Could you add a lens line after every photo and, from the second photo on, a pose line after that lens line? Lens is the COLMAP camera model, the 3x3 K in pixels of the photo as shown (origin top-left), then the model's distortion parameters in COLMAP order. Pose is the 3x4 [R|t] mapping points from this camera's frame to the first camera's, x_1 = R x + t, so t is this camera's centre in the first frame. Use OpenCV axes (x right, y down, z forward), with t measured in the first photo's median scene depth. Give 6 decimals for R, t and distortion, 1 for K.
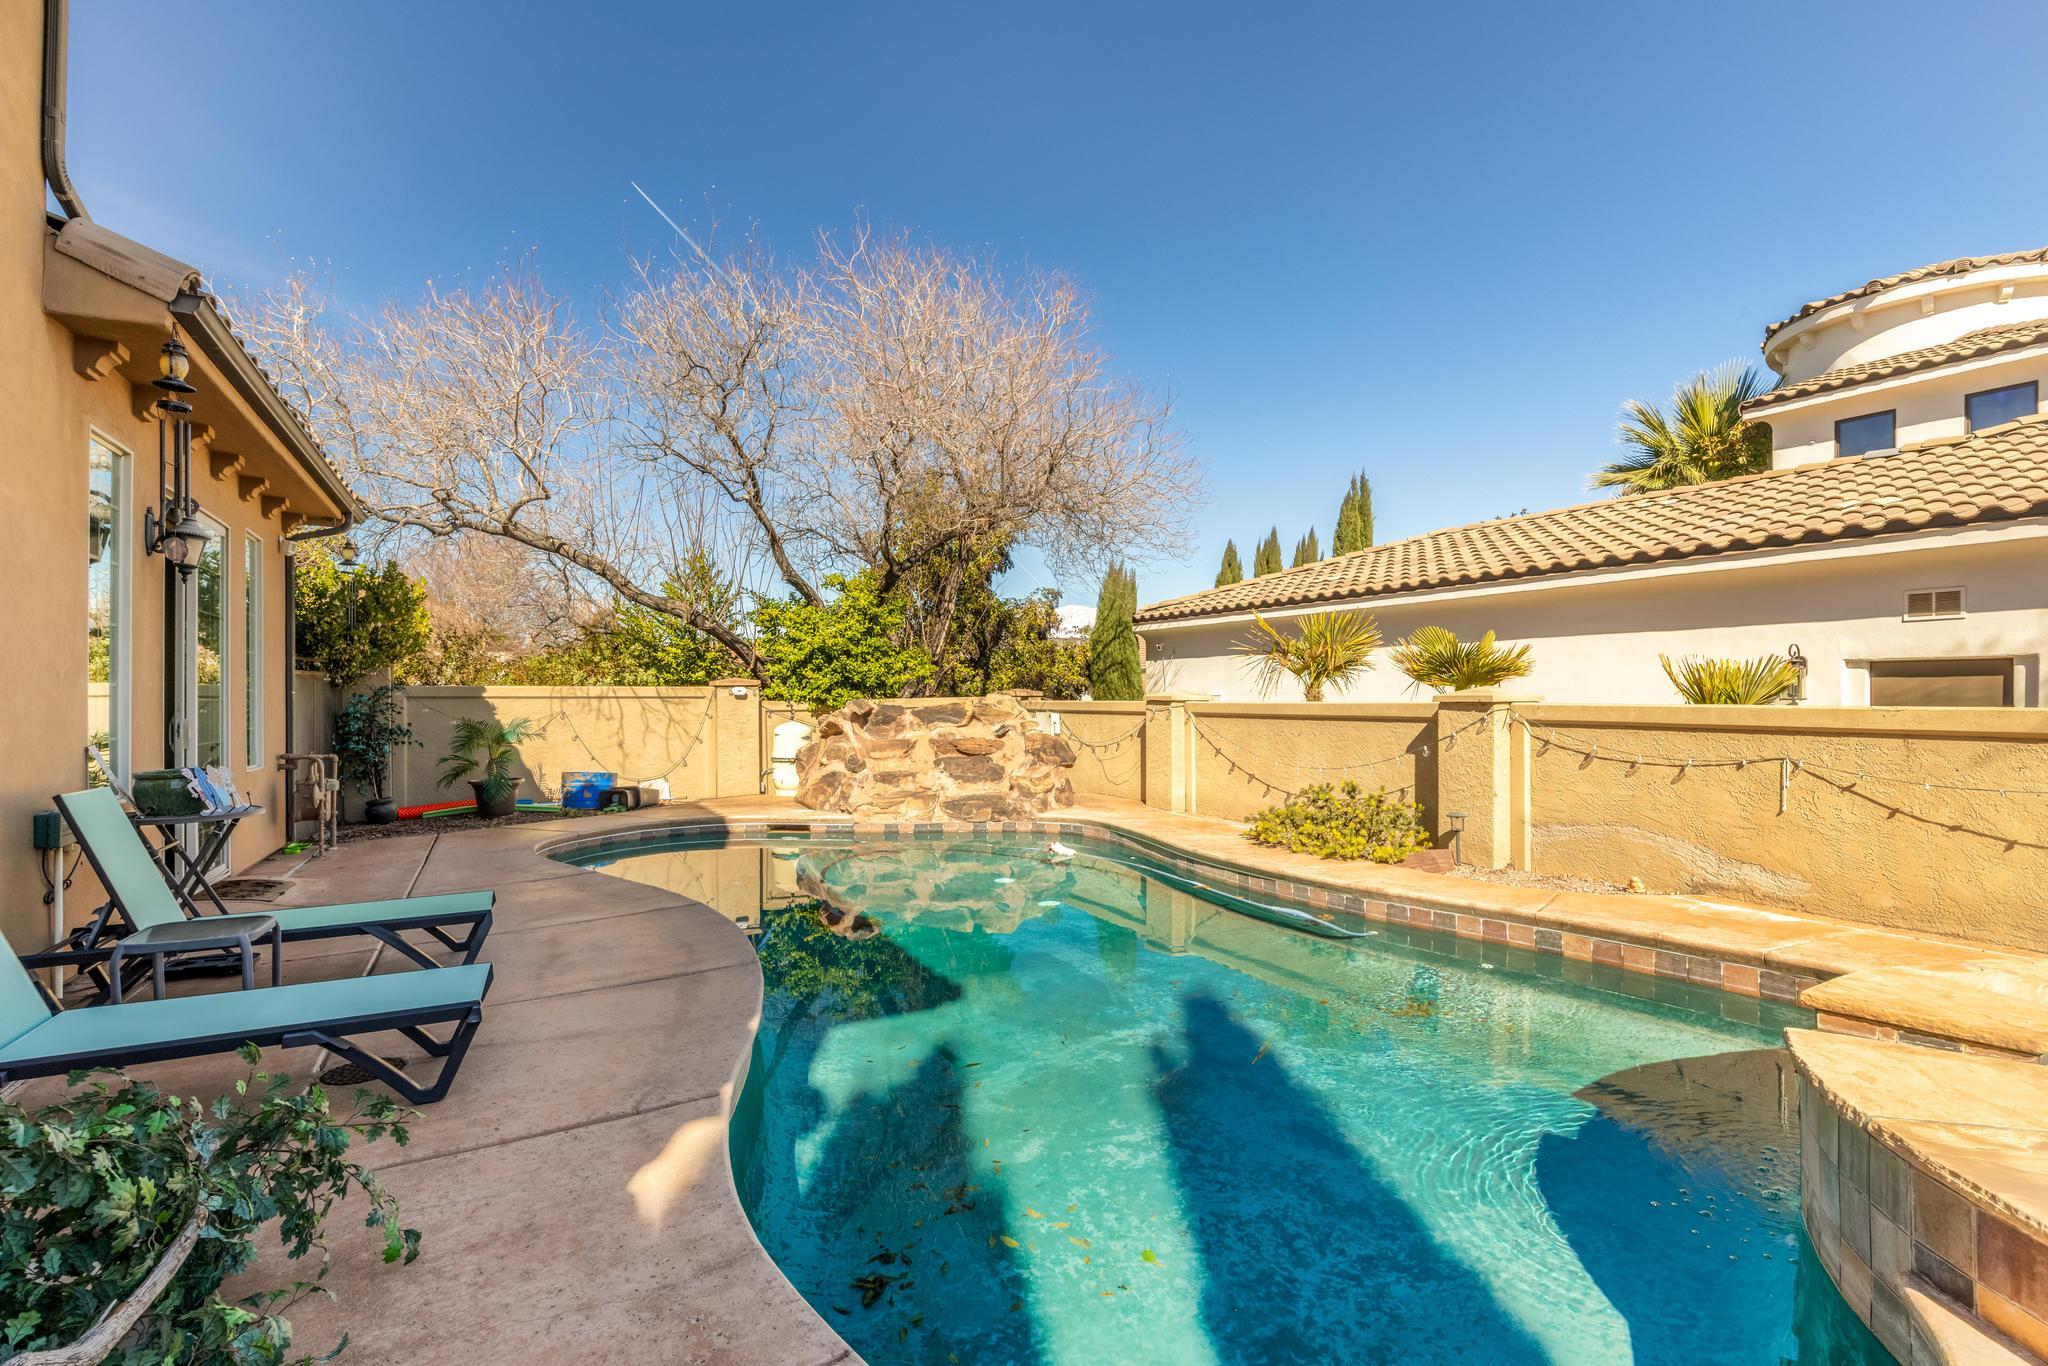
lens RADIAL K [[1034.0, 0, 1027.6], [0, 1034.0, 688.6], [0, 0, 1]] dist [-0.014442, 0.000247]
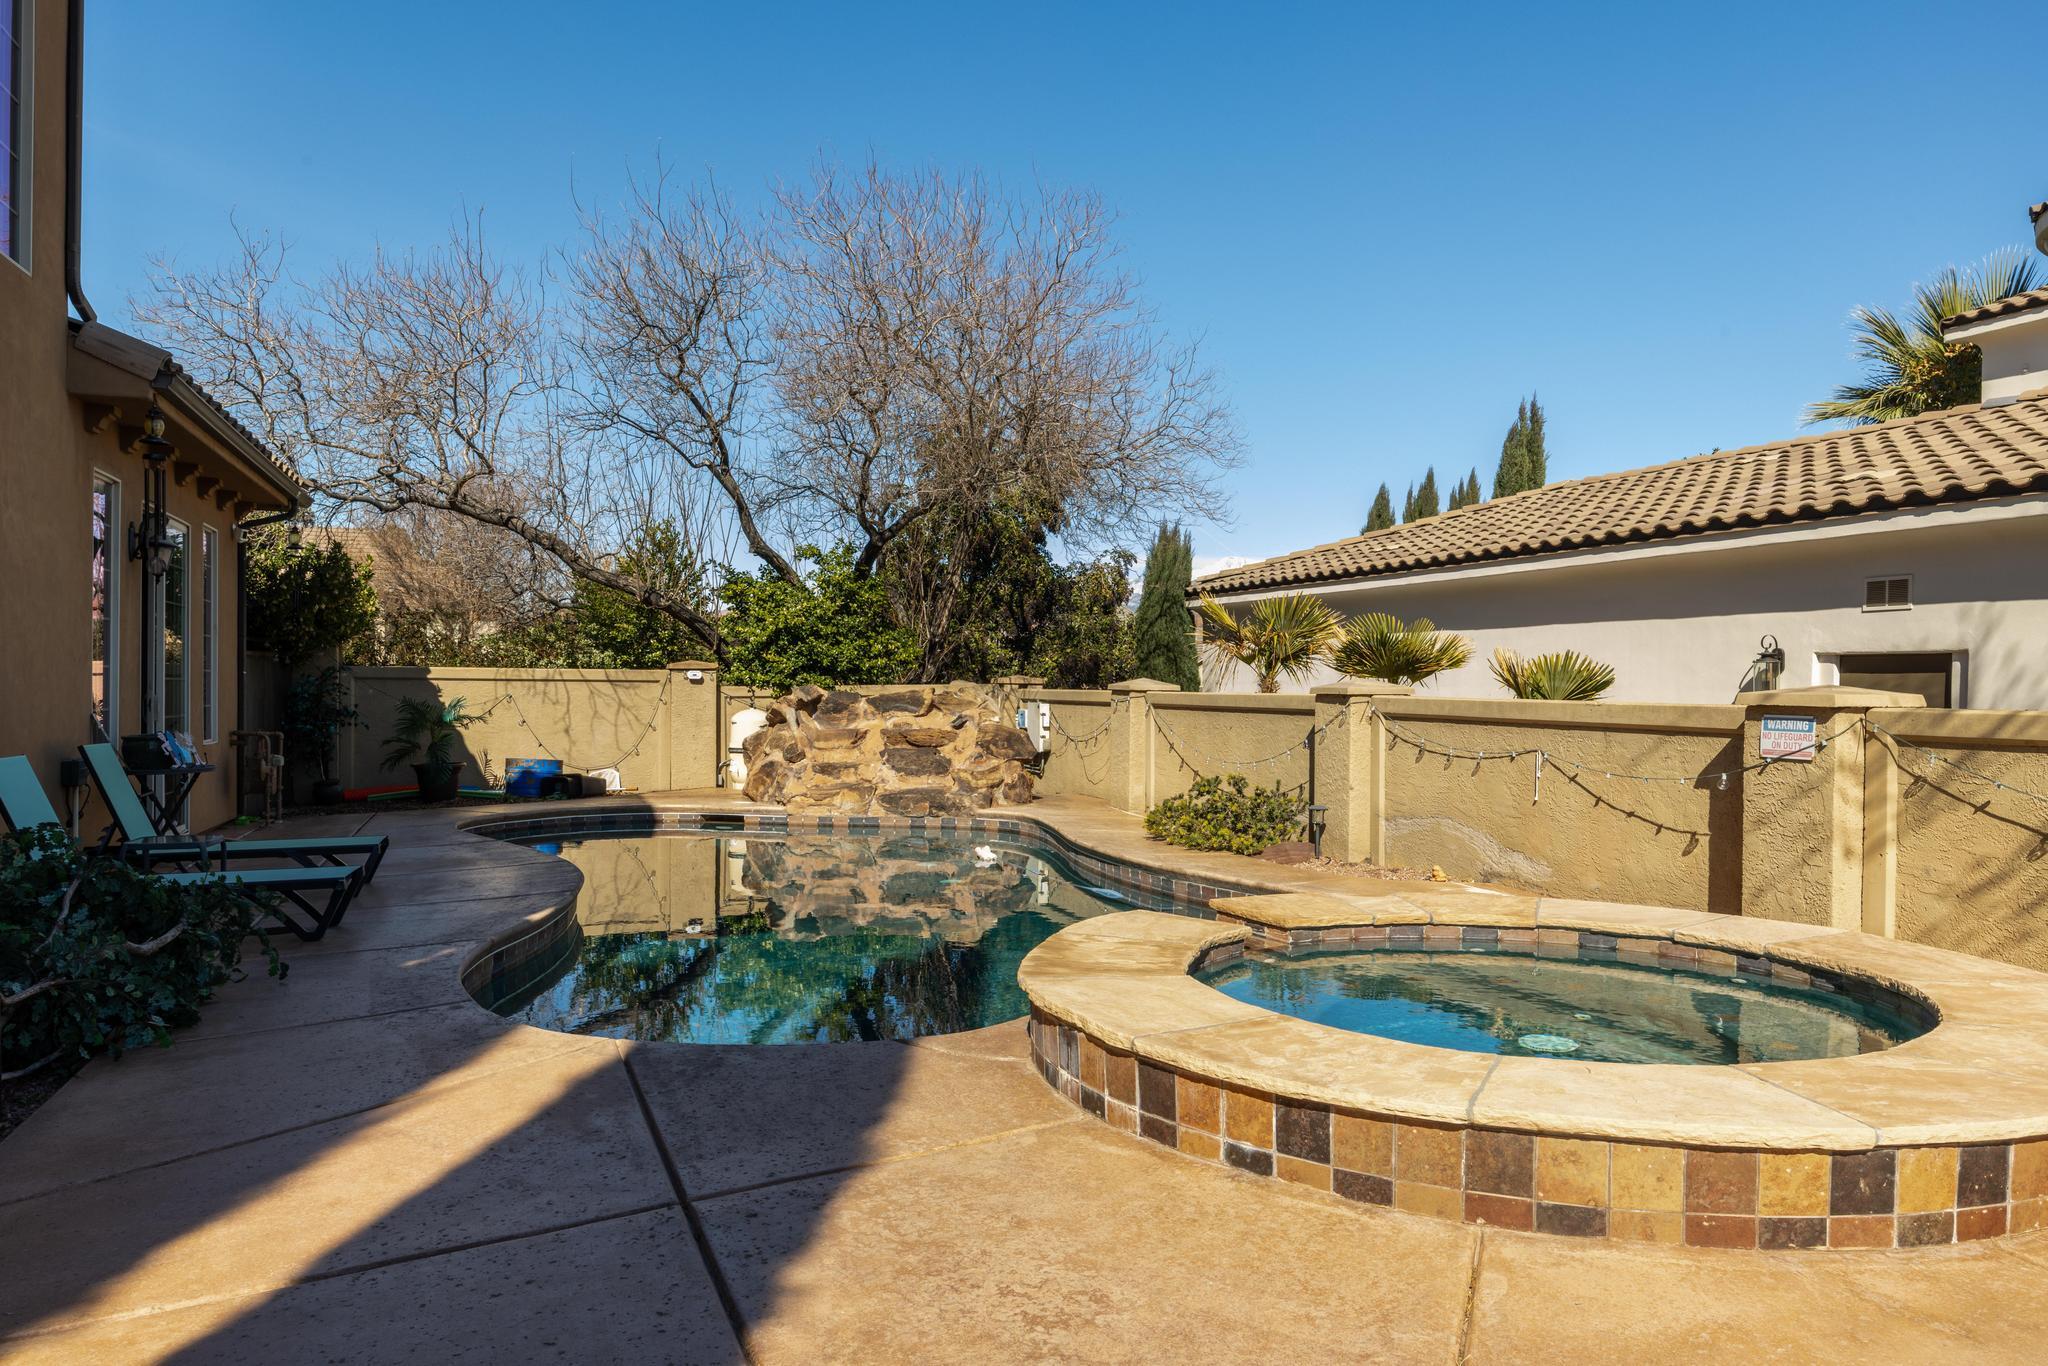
lens RADIAL K [[1479.2, 0, 1023.4], [0, 1479.2, 686.6], [0, 0, 1]] dist [0.002316, -0.003521]
pose [[0.989781, 0.011366, -0.142141, 0.230301], [-0.010060, 0.999900, 0.009899, -0.003713], [0.142240, -0.008368, 0.989797, -0.306894]]
